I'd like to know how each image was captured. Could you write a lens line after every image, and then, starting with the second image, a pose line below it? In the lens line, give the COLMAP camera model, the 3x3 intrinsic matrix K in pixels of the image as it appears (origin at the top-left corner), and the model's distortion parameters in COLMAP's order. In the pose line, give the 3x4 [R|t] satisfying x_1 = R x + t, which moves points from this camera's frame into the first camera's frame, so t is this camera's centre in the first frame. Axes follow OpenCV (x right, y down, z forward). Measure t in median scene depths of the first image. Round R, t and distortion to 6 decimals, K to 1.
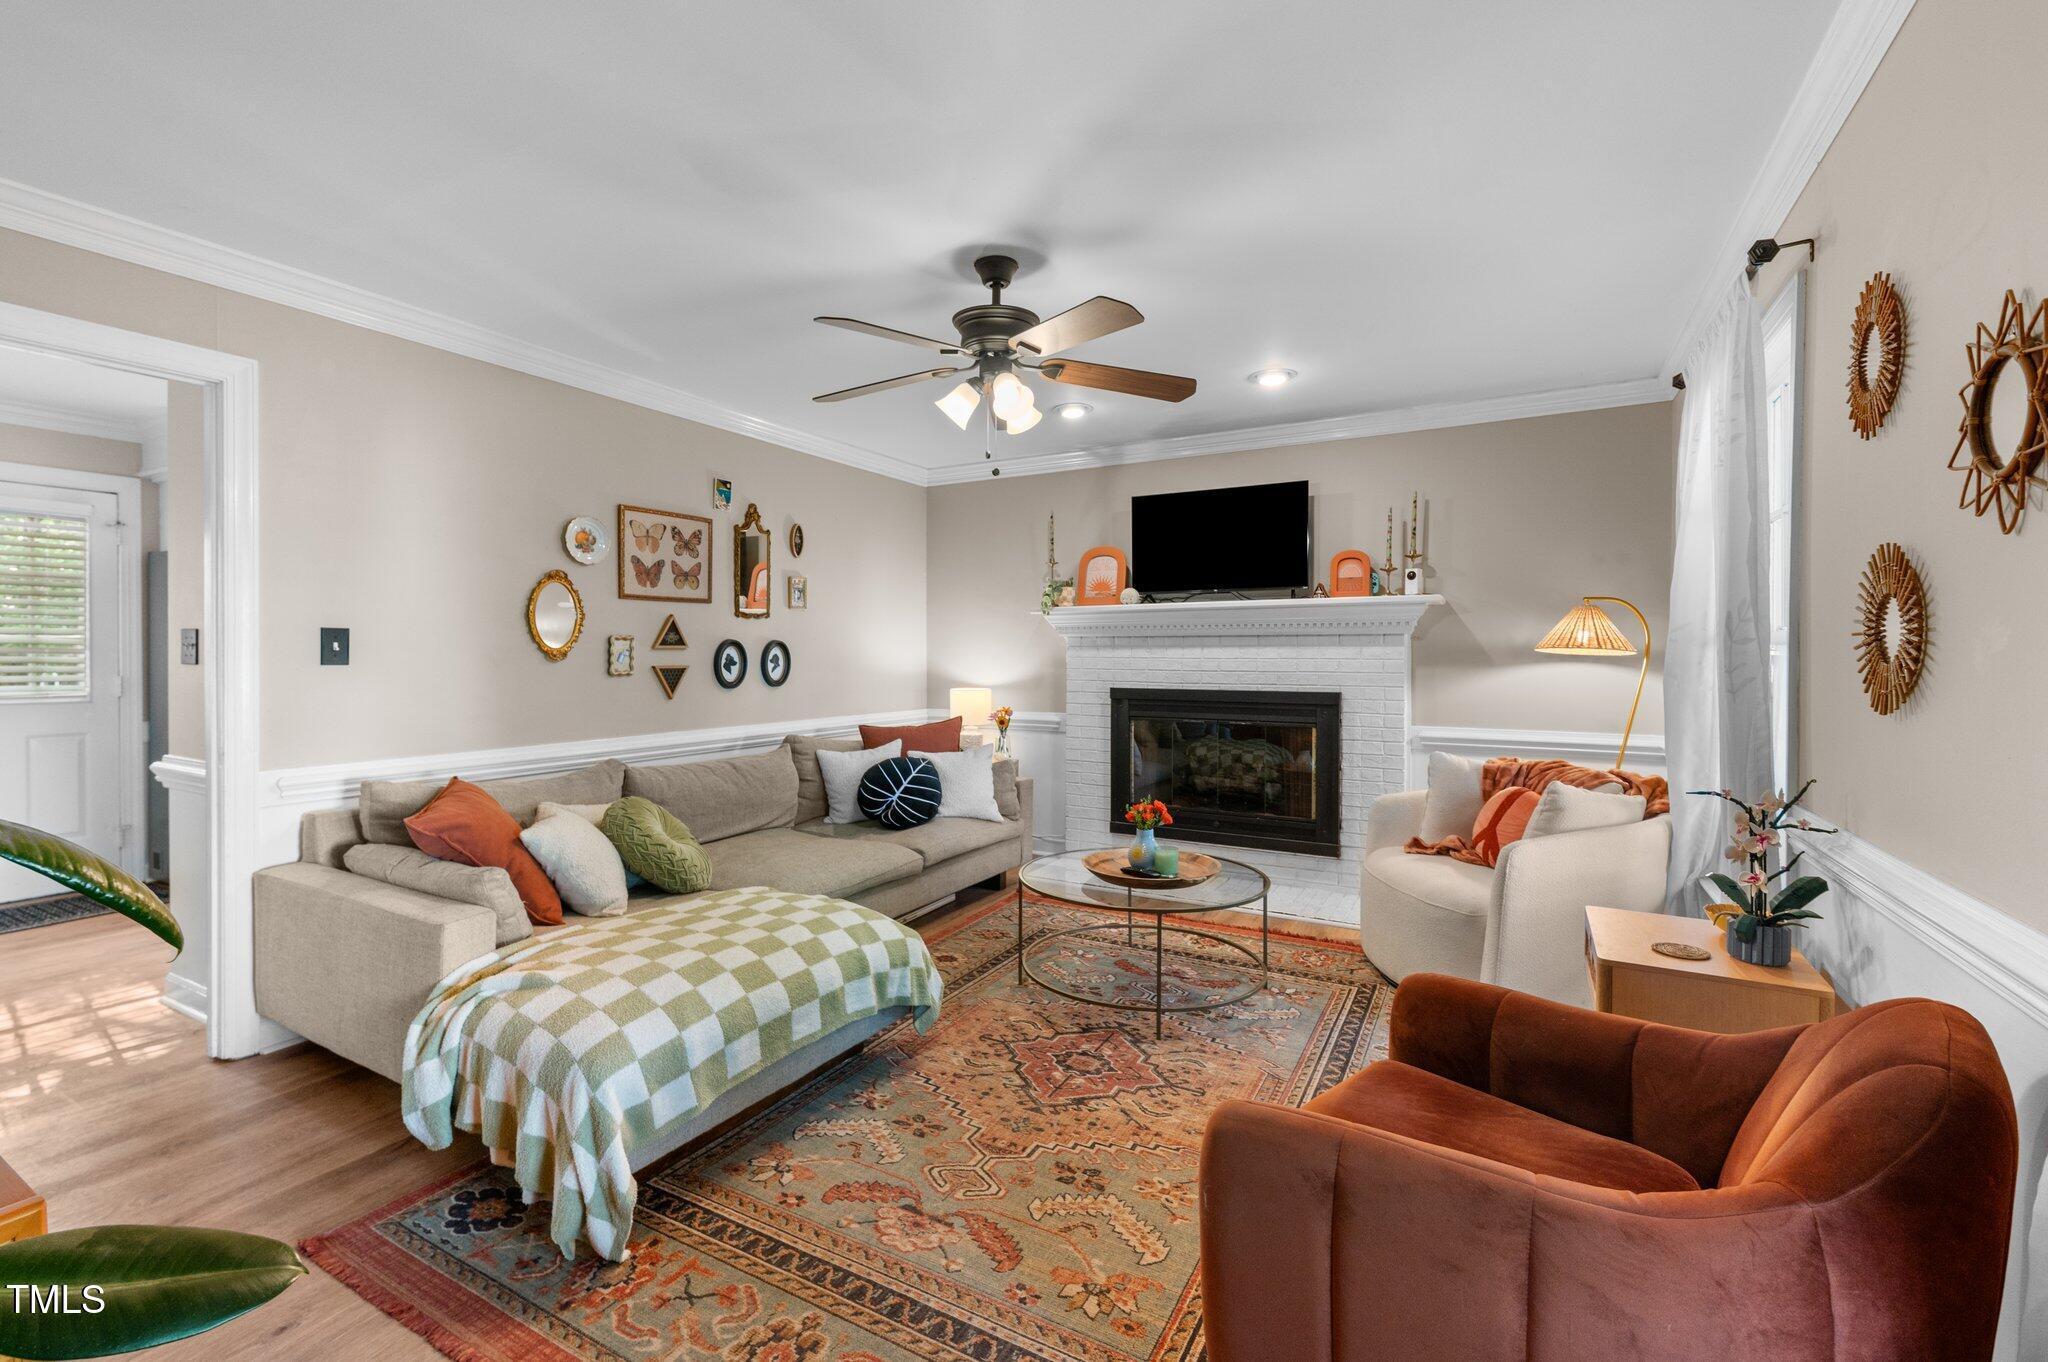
lens RADIAL K [[892.3, 0, 1028.7], [0, 892.3, 669.2], [0, 0, 1]] dist [0.004081, -0.005444]
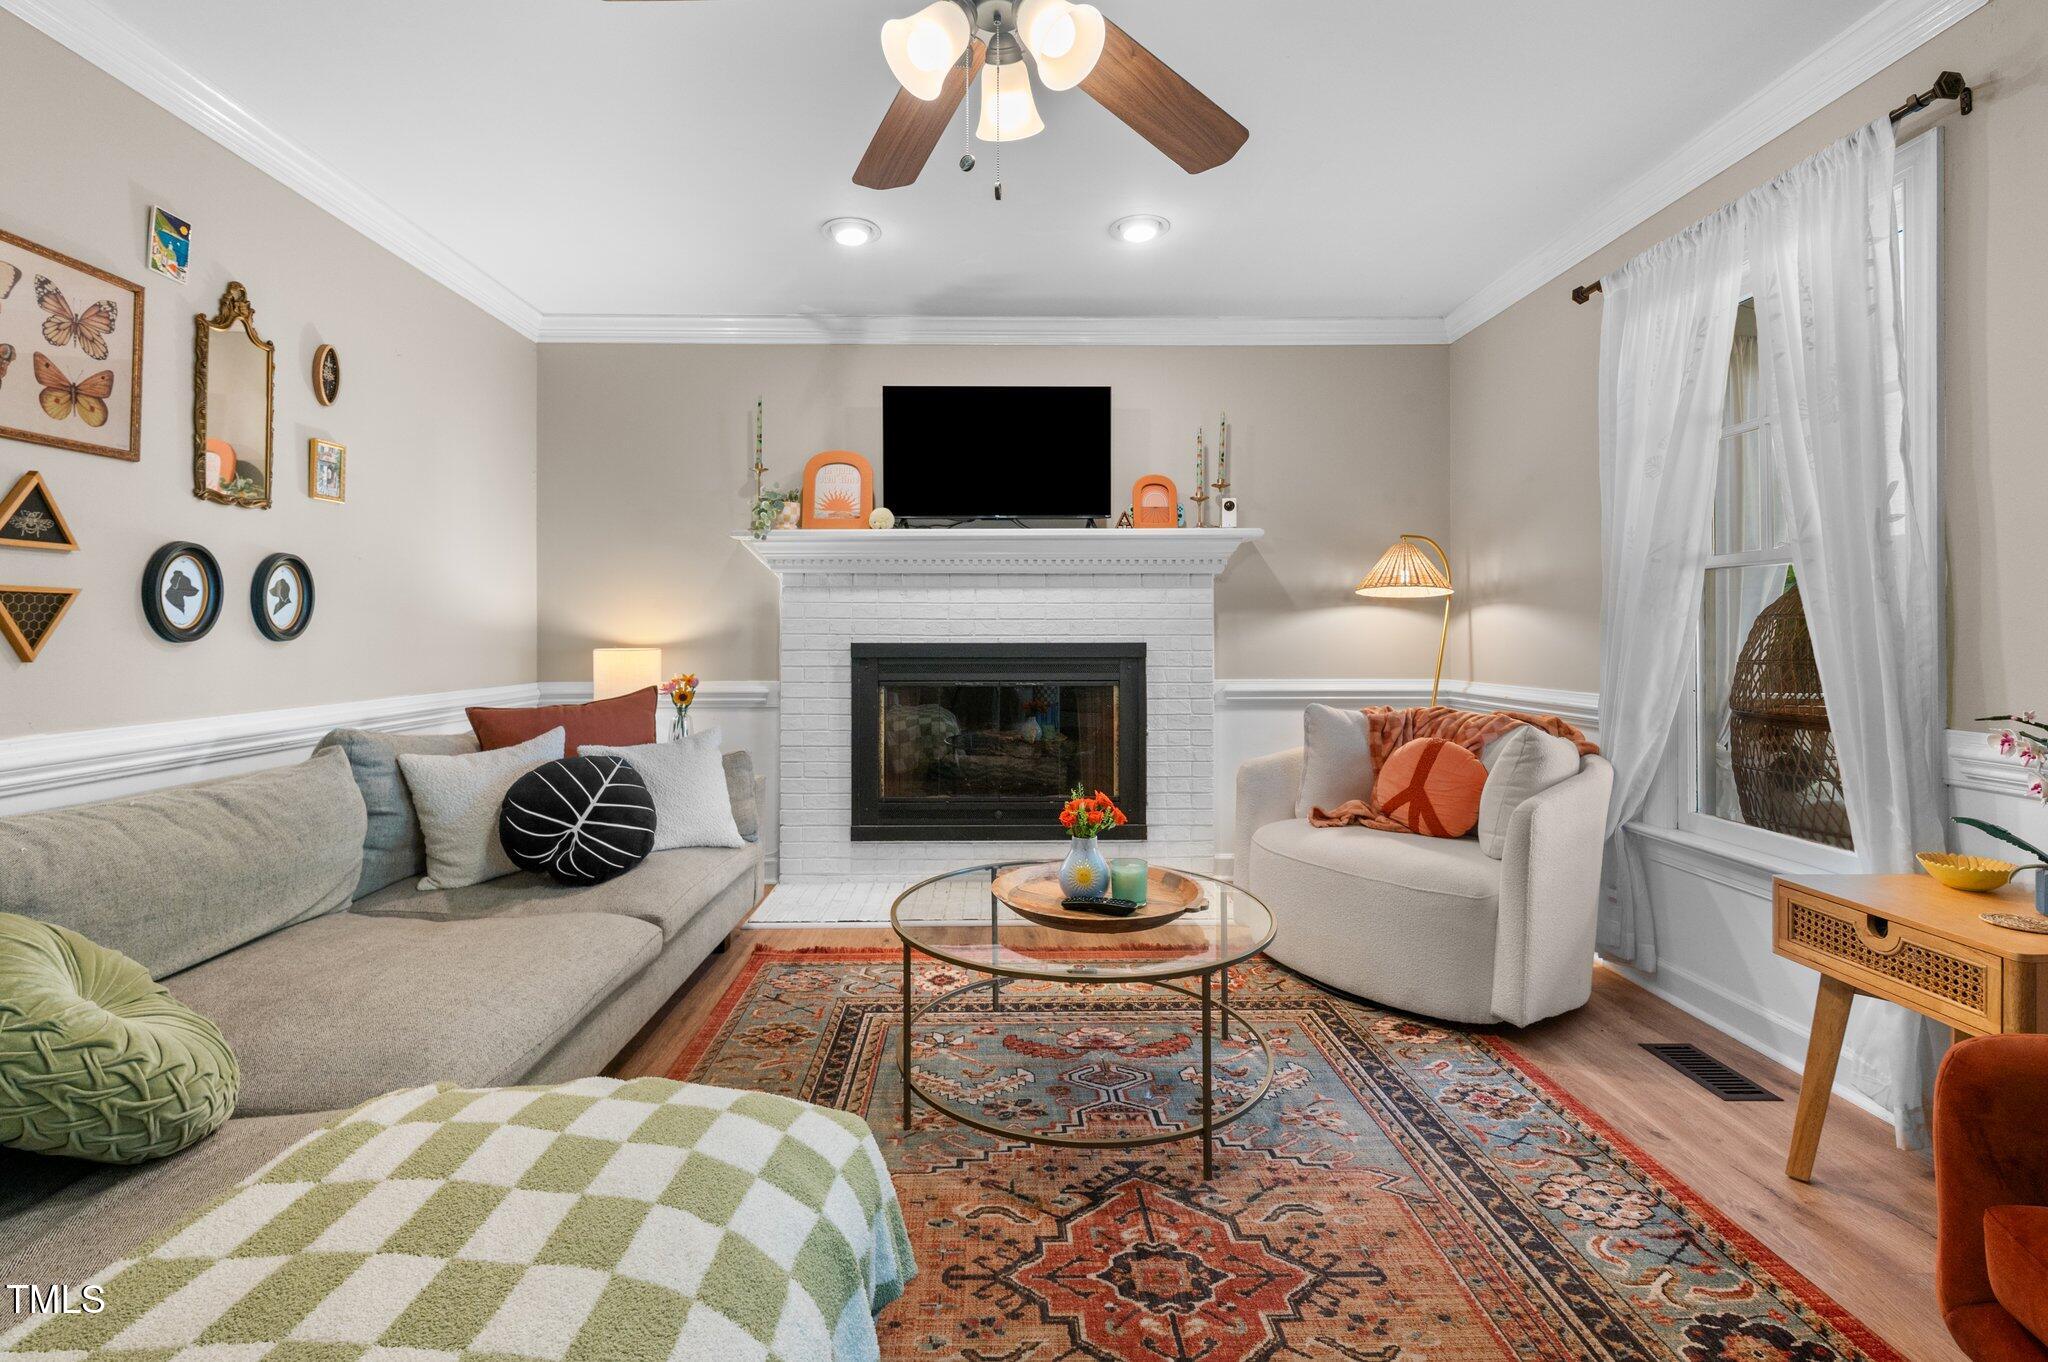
lens RADIAL K [[892.3, 0, 1015.5], [0, 892.3, 631.1], [0, 0, 1]] dist [0.004081, -0.005444]
pose [[0.865102, -0.001018, 0.501595, -0.185312], [0.011963, 0.999755, -0.018602, 0.030545], [-0.501453, 0.022093, 0.864903, 0.348059]]
